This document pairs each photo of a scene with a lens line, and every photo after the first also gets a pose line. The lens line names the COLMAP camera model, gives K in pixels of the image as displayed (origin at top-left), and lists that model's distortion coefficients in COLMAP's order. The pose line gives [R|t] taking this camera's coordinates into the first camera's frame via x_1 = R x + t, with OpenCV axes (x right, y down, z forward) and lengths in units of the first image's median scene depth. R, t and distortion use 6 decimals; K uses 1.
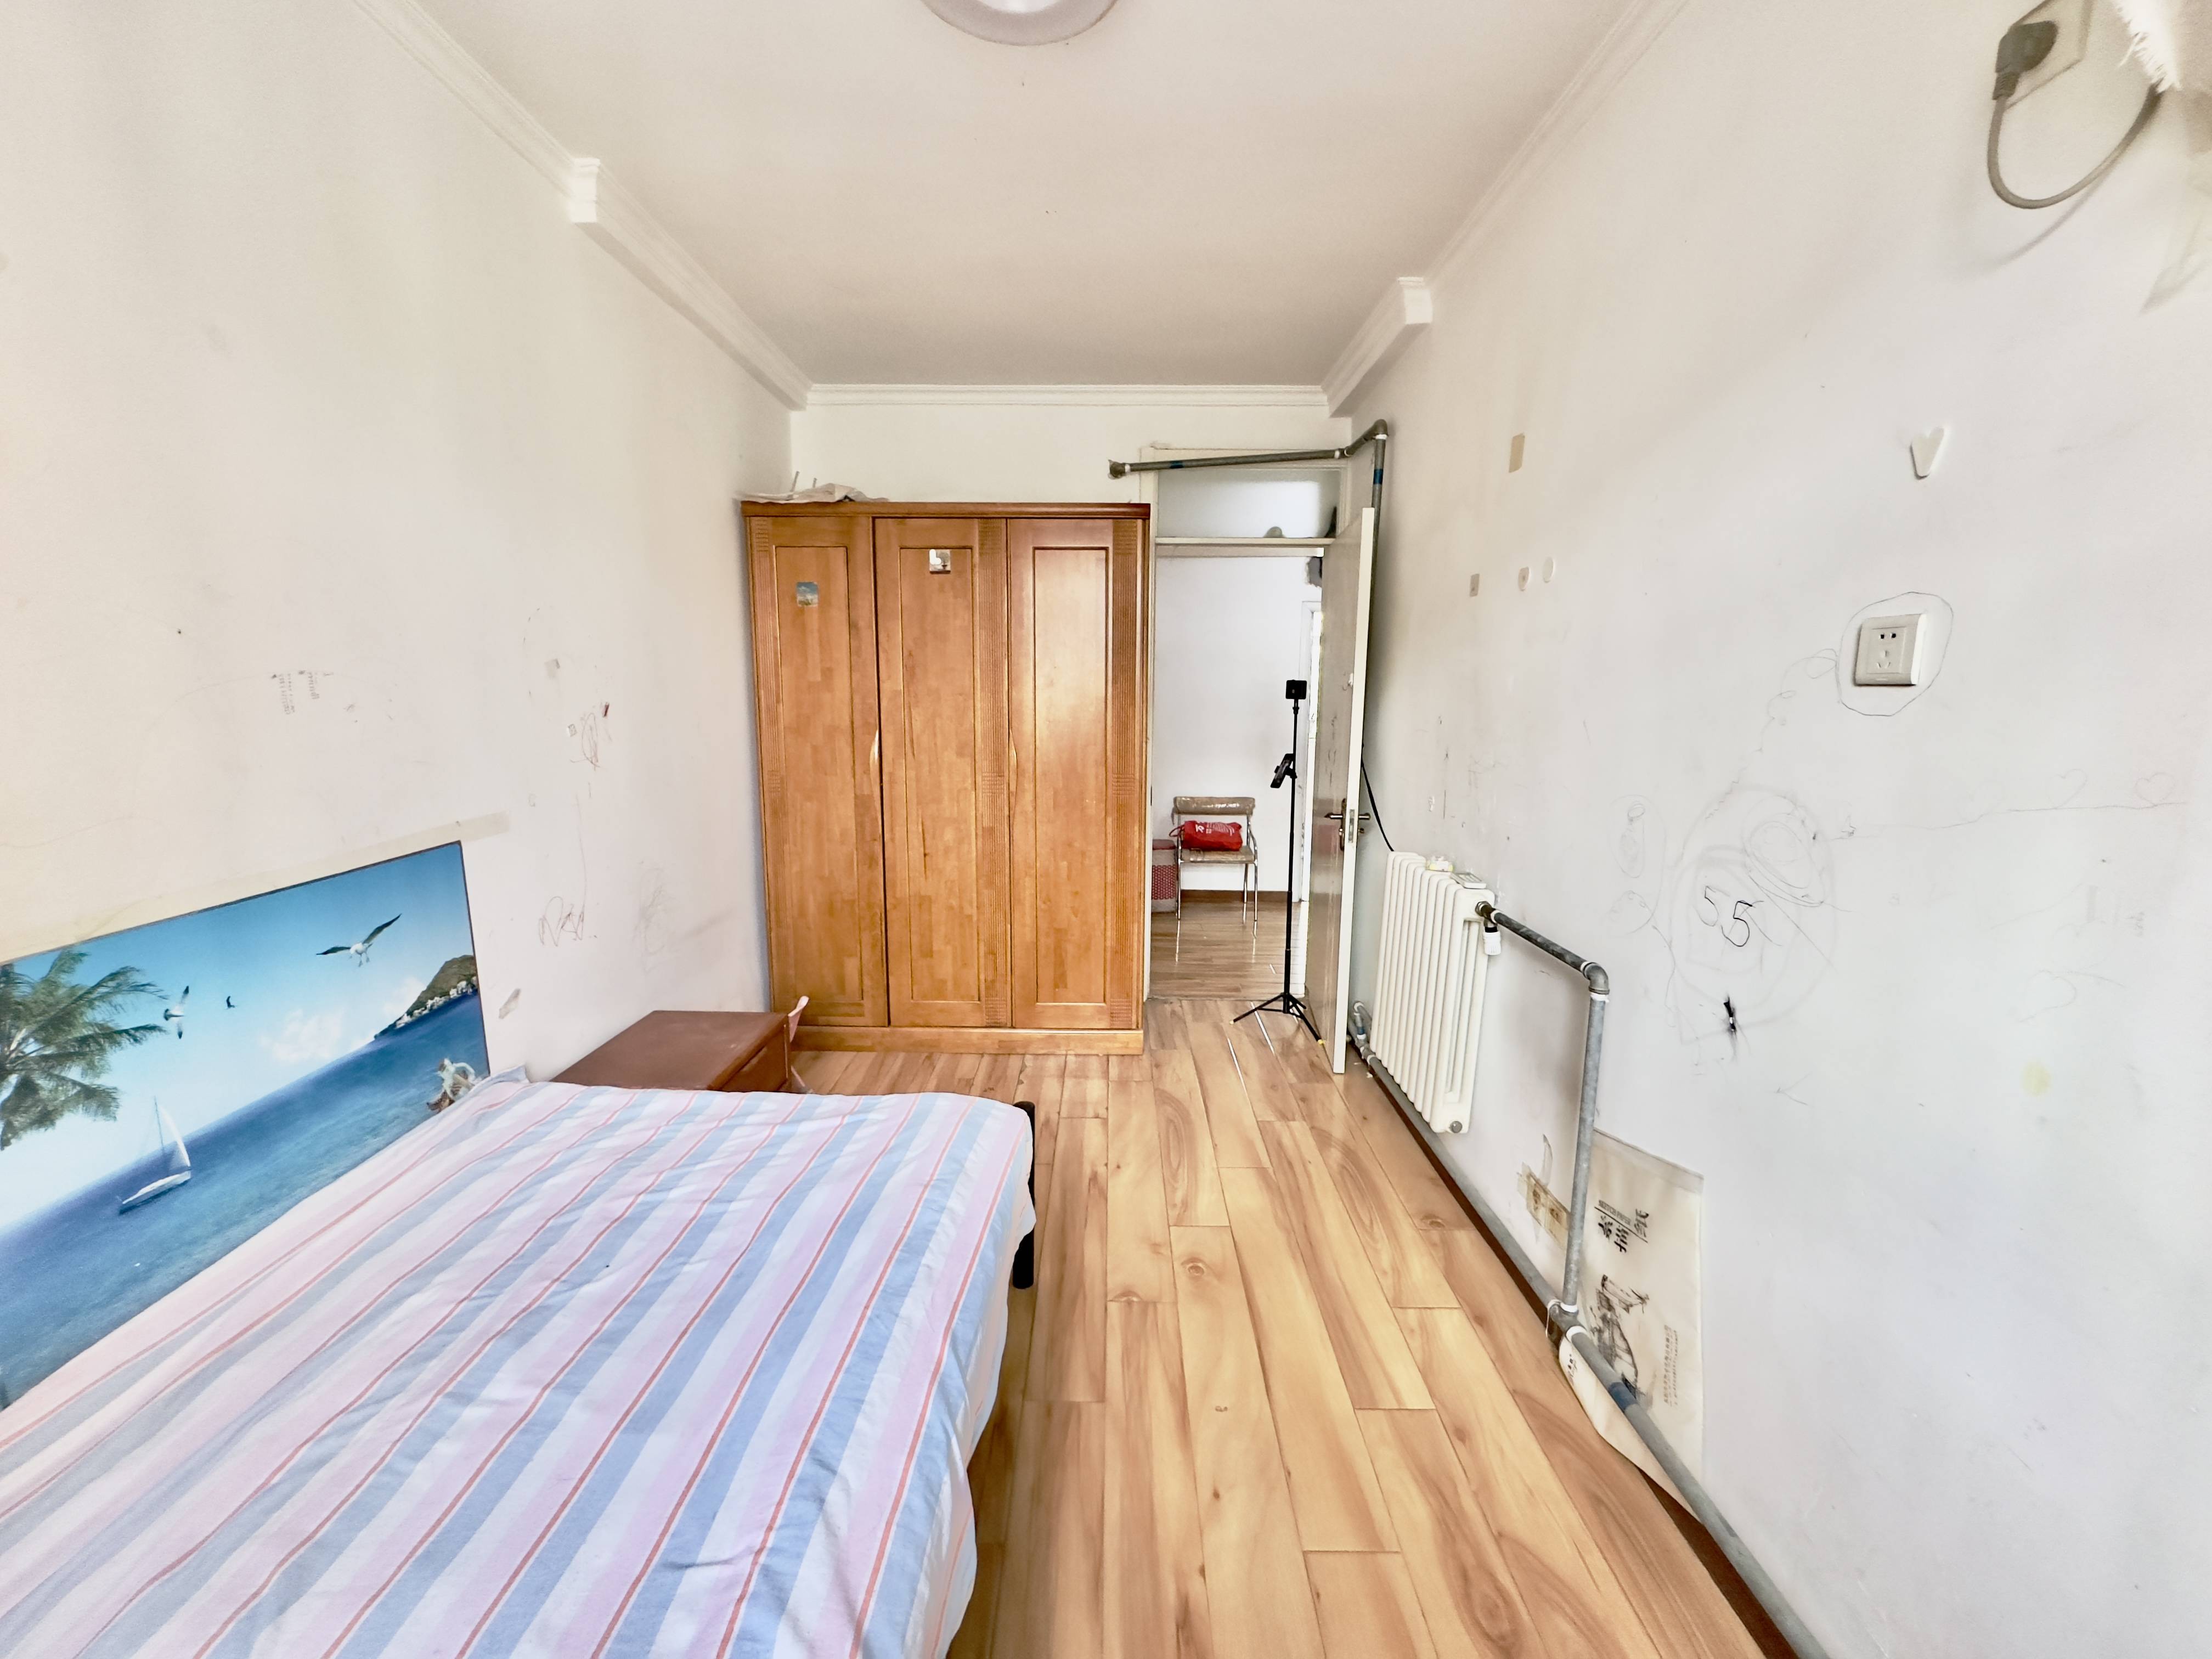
lens RADIAL K [[882.5, 0, 1106.5], [0, 882.5, 826.1], [0, 0, 1]] dist [-0.001872, -0.000082]
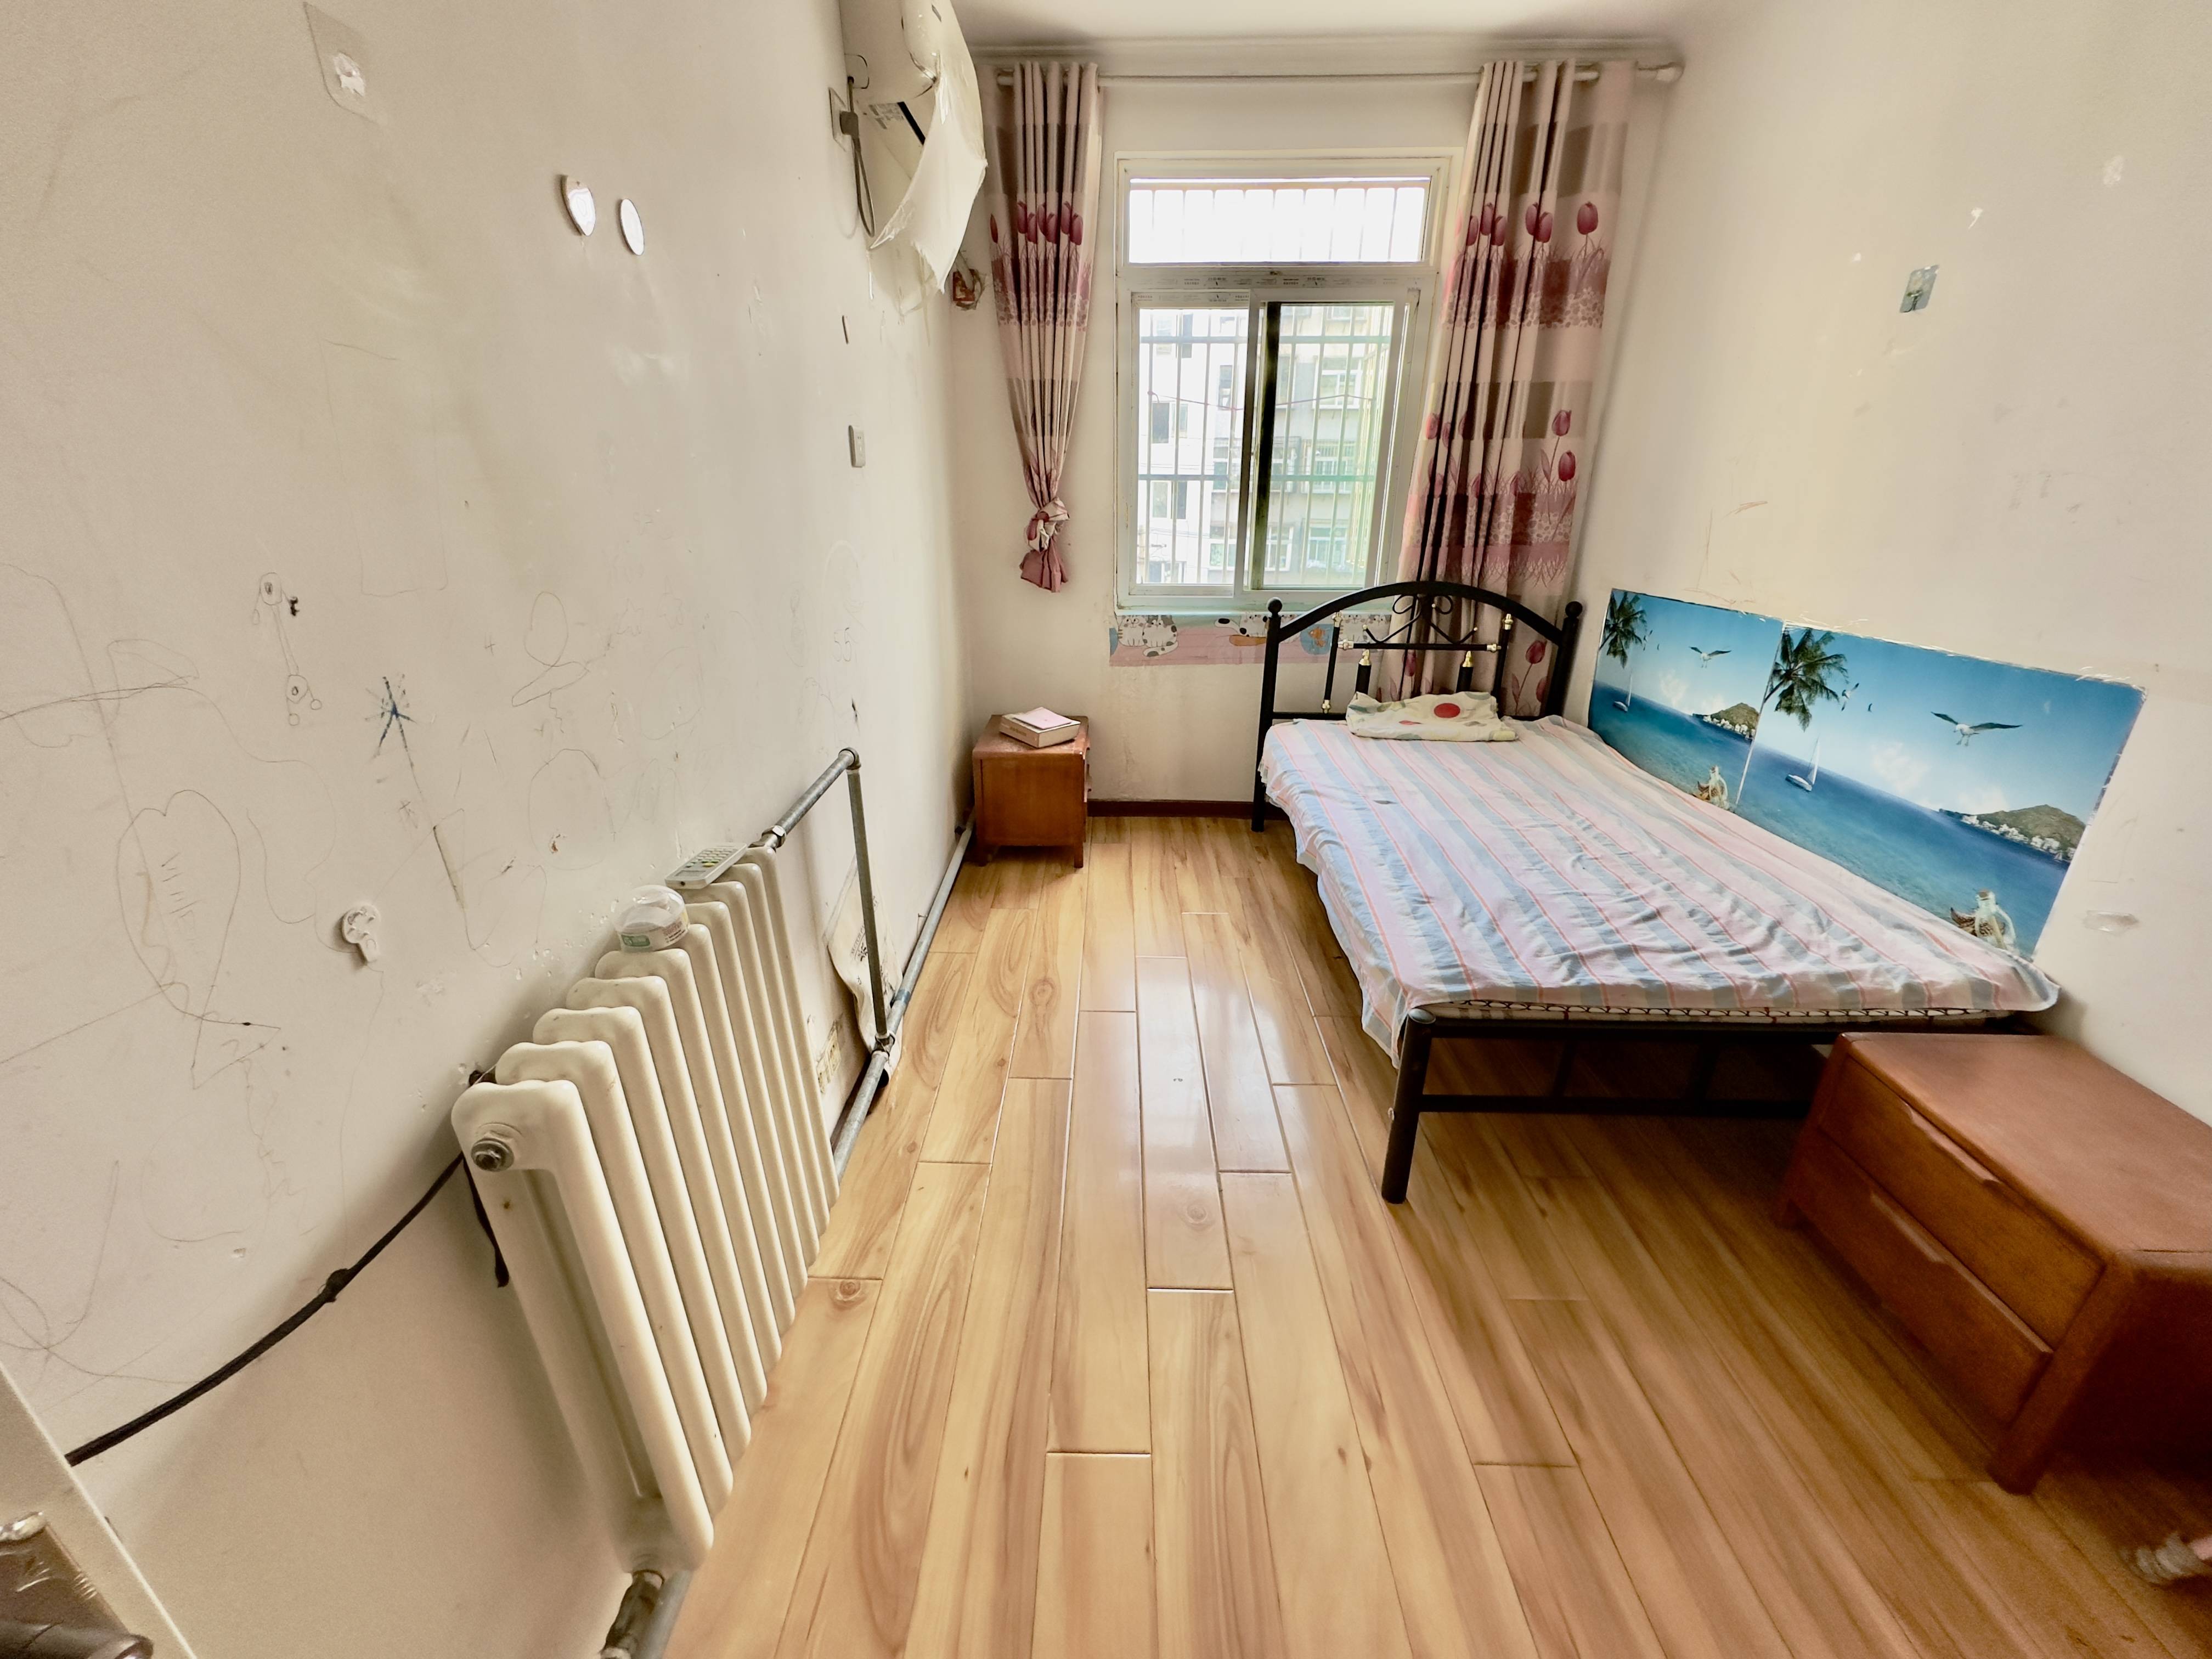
lens RADIAL K [[882.5, 0, 1103.8], [0, 882.5, 822.3], [0, 0, 1]] dist [-0.001872, -0.000082]
pose [[-0.999883, -0.015282, -0.001203, 0.239654], [-0.013777, 0.861470, 0.507622, -0.293200], [-0.006721, 0.507579, -0.861579, 1.880313]]
